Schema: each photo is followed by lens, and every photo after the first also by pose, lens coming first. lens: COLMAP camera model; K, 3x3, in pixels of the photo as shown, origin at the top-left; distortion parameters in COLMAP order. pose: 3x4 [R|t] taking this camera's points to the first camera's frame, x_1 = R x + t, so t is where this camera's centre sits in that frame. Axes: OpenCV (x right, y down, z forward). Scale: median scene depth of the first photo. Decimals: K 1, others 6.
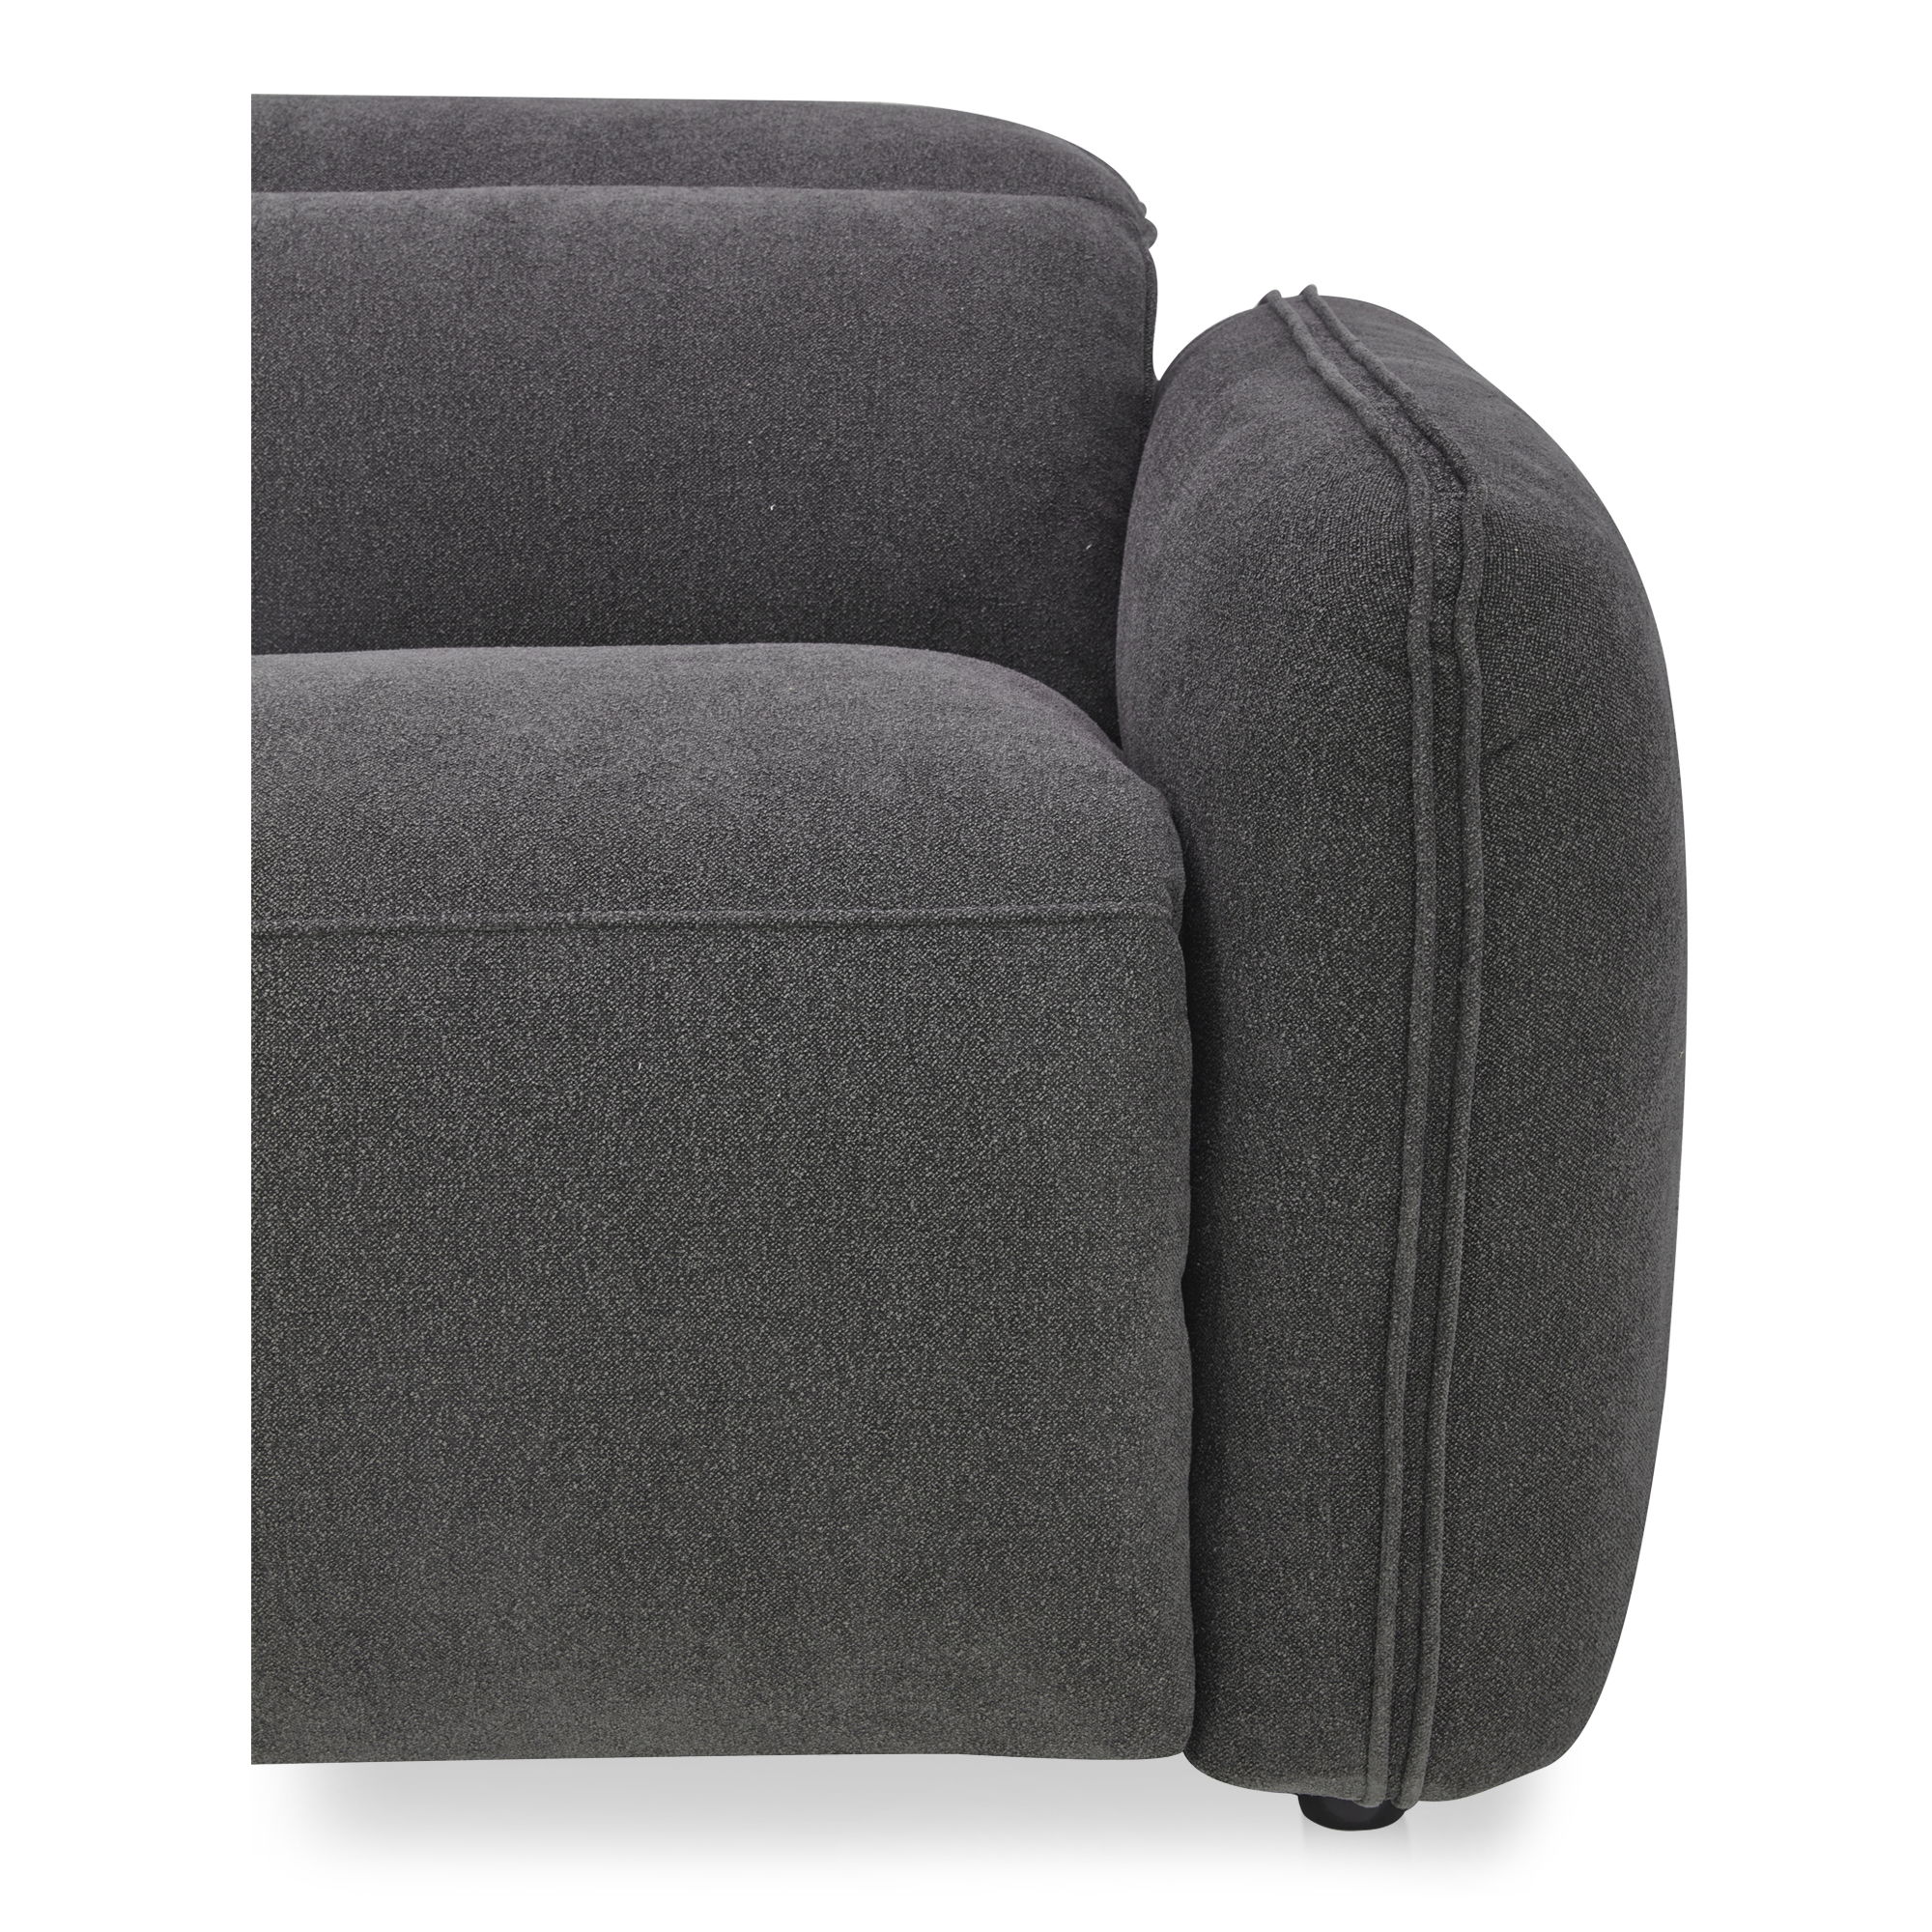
lens RADIAL K [[2347.3, 0, 966.0], [0, 2347.3, 966.0], [0, 0, 1]] dist [0.003280, -0.027251]
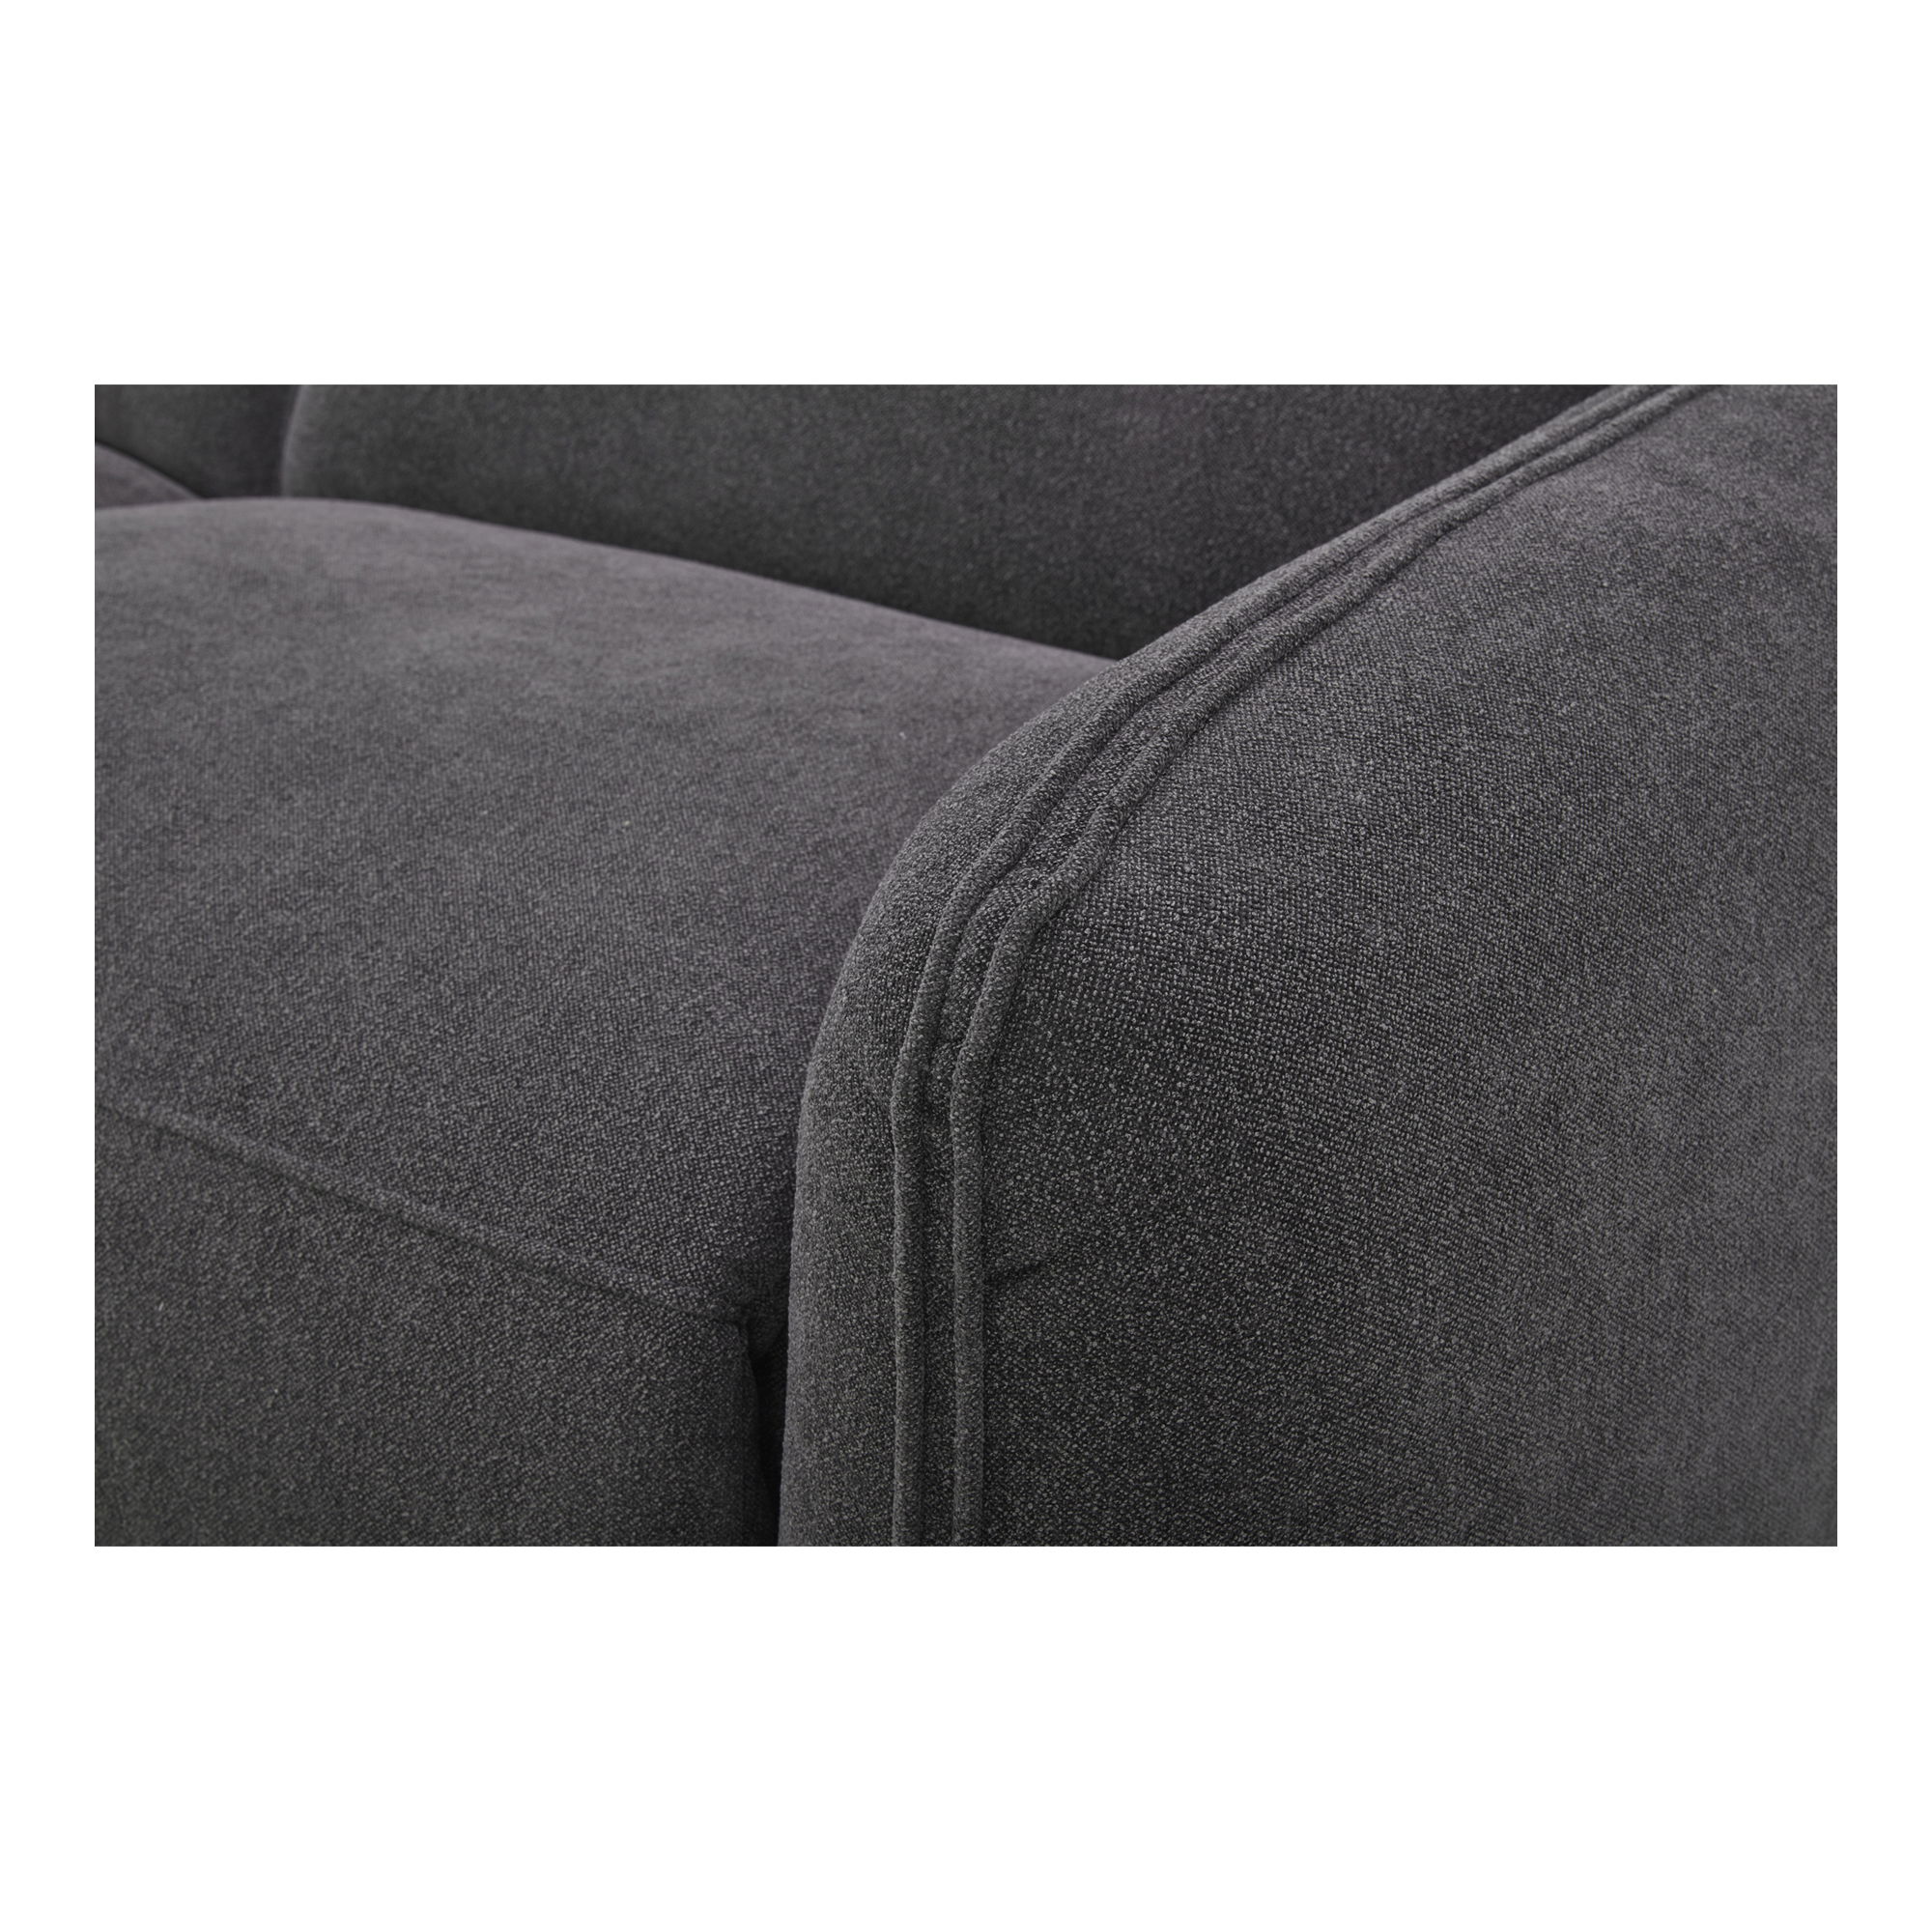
lens RADIAL K [[2347.3, 0, 966.0], [0, 2347.3, 966.0], [0, 0, 1]] dist [0.003280, -0.027251]
pose [[0.898878, 0.217714, -0.380288, 0.217574], [-0.170347, 0.973196, 0.154506, -0.134345], [0.403733, -0.074101, 0.911871, 0.188266]]
